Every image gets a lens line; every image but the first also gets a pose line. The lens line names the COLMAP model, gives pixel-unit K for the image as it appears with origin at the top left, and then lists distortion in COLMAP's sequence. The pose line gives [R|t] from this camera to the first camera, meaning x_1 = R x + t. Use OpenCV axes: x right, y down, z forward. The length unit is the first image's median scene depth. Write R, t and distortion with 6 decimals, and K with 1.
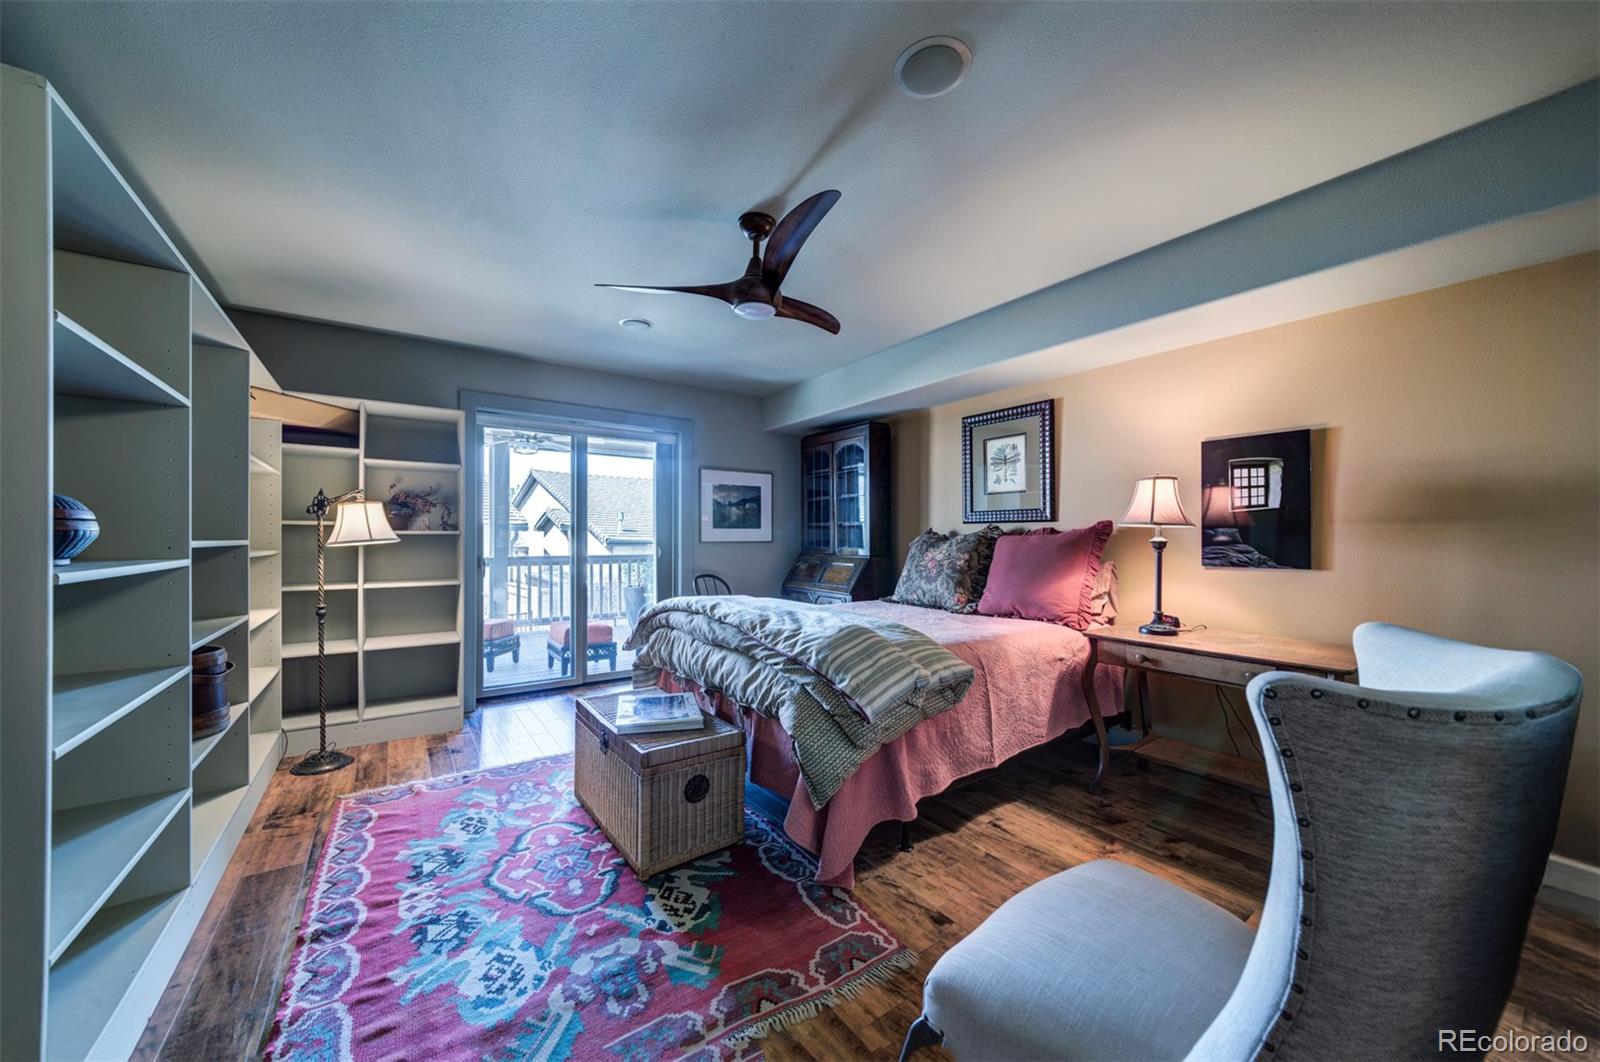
lens RADIAL K [[591.7, 0, 796.7], [0, 591.7, 532.9], [0, 0, 1]] dist [-0.007851, 0.000531]
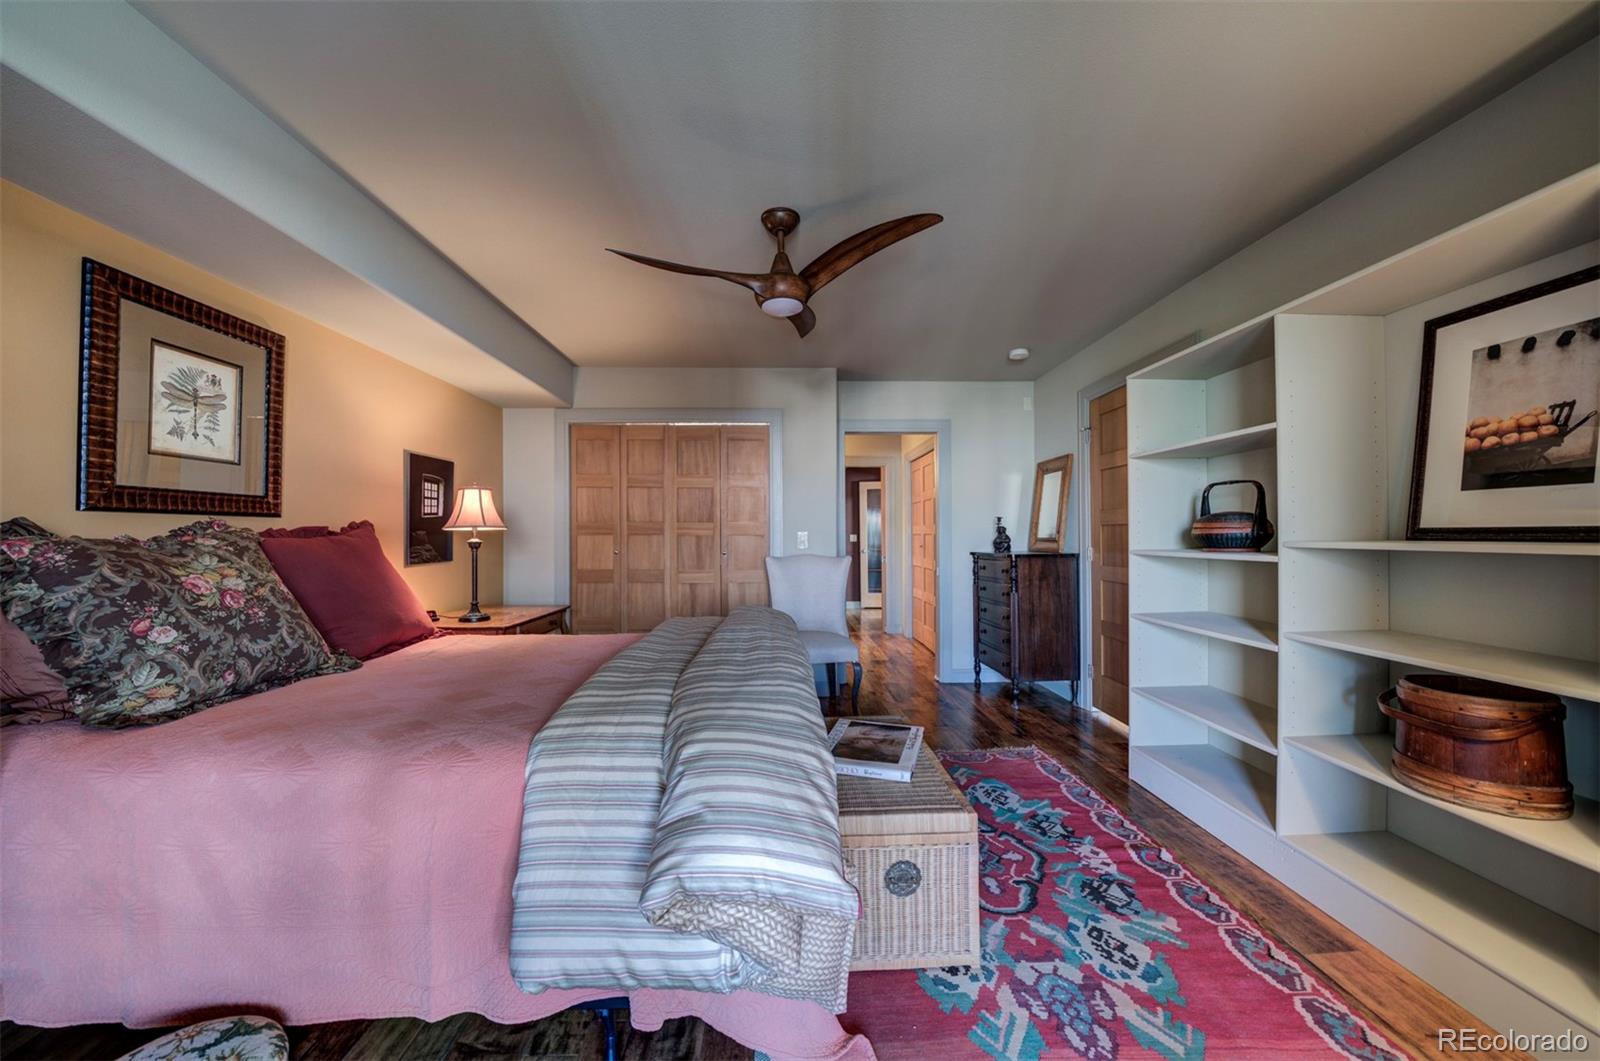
lens RADIAL K [[544.4, 0, 806.2], [0, 544.4, 552.7], [0, 0, 1]] dist [-0.013545, 0.000023]
pose [[-0.843624, -0.016904, 0.536669, -0.564689], [-0.000908, 0.999548, 0.030057, 0.002343], [-0.536934, 0.024870, -0.843257, 1.693686]]
